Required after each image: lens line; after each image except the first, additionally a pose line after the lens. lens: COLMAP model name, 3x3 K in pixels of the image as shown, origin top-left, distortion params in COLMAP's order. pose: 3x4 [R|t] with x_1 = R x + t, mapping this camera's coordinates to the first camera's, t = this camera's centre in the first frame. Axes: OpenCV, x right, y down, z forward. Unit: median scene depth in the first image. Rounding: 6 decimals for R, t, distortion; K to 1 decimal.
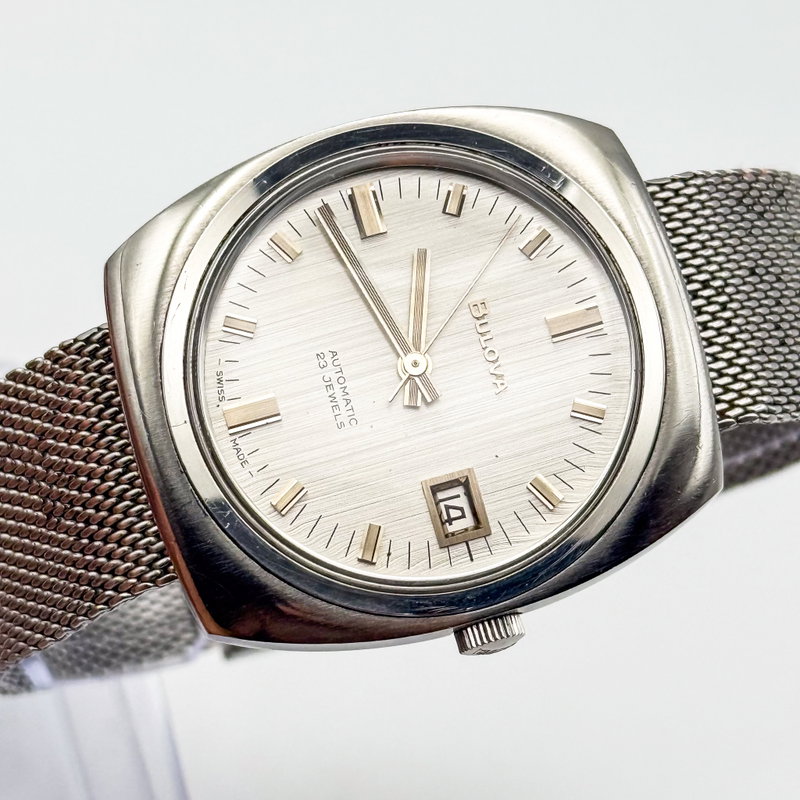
lens RADIAL K [[2975.9, 0, 400.0], [0, 2975.9, 400.0], [0, 0, 1]] dist [-0.000996, -0.504178]
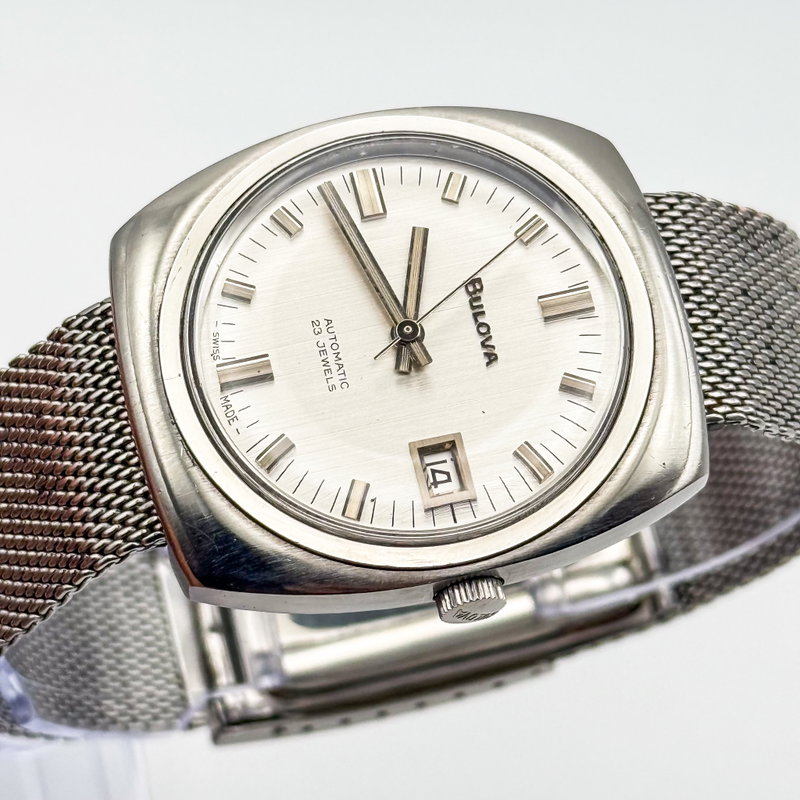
lens RADIAL K [[2975.9, 0, 400.0], [0, 2975.9, 400.0], [0, 0, 1]] dist [-0.000996, -0.504178]
pose [[0.998957, 0.040049, -0.021920, 0.025003], [-0.043759, 0.976829, -0.209500, 0.218223], [0.013022, 0.210241, 0.977563, 0.009104]]
